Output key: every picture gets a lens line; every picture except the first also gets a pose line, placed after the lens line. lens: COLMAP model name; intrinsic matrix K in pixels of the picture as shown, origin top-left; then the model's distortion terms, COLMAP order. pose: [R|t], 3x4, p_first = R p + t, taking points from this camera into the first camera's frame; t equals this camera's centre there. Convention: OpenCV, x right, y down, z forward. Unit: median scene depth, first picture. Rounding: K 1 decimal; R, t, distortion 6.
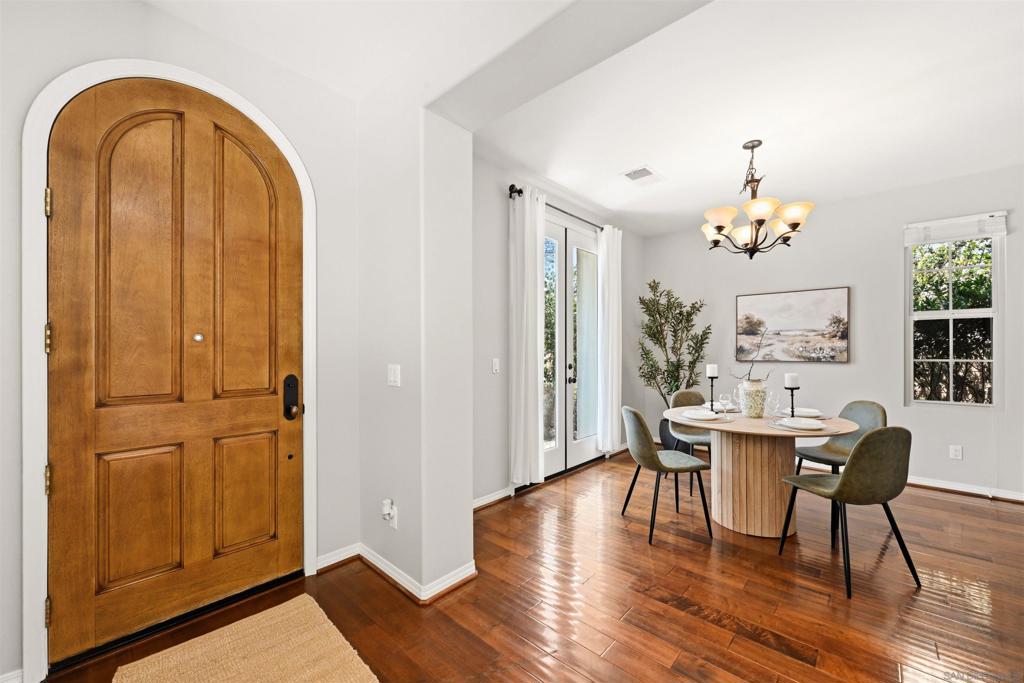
lens RADIAL K [[400.4, 0, 510.5], [0, 400.4, 350.4], [0, 0, 1]] dist [-0.000134, 0.000062]
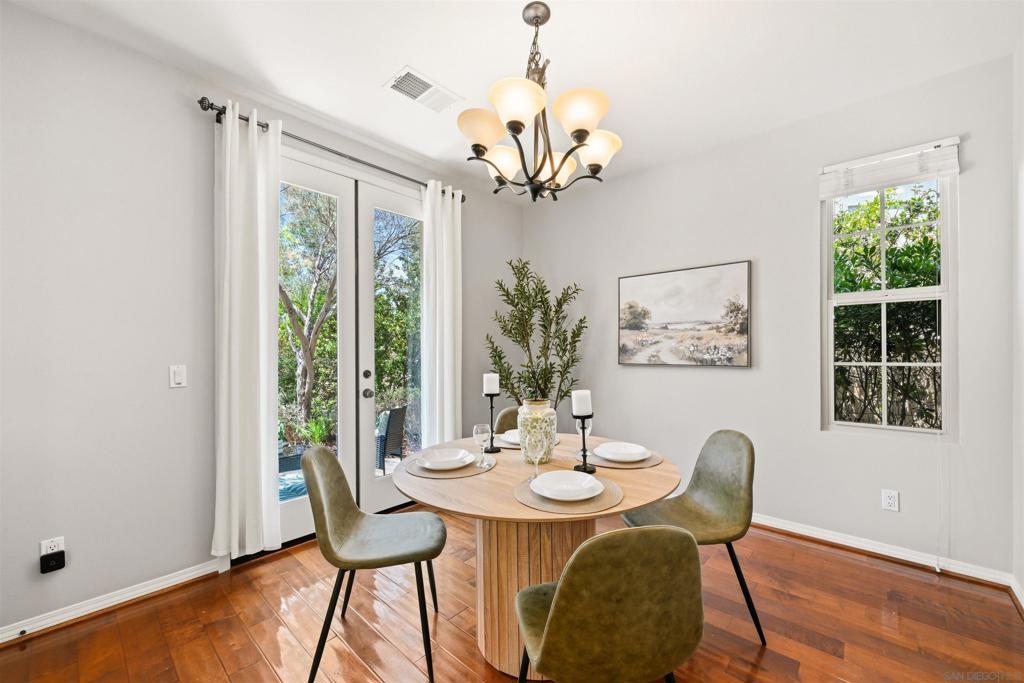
lens RADIAL K [[400.4, 0, 512.5], [0, 400.4, 350.1], [0, 0, 1]] dist [-0.000134, 0.000062]
pose [[0.999960, -0.004742, 0.007557, 0.447048], [0.004748, 0.999988, -0.000786, -0.001116], [-0.007553, 0.000822, 0.999971, 0.312237]]
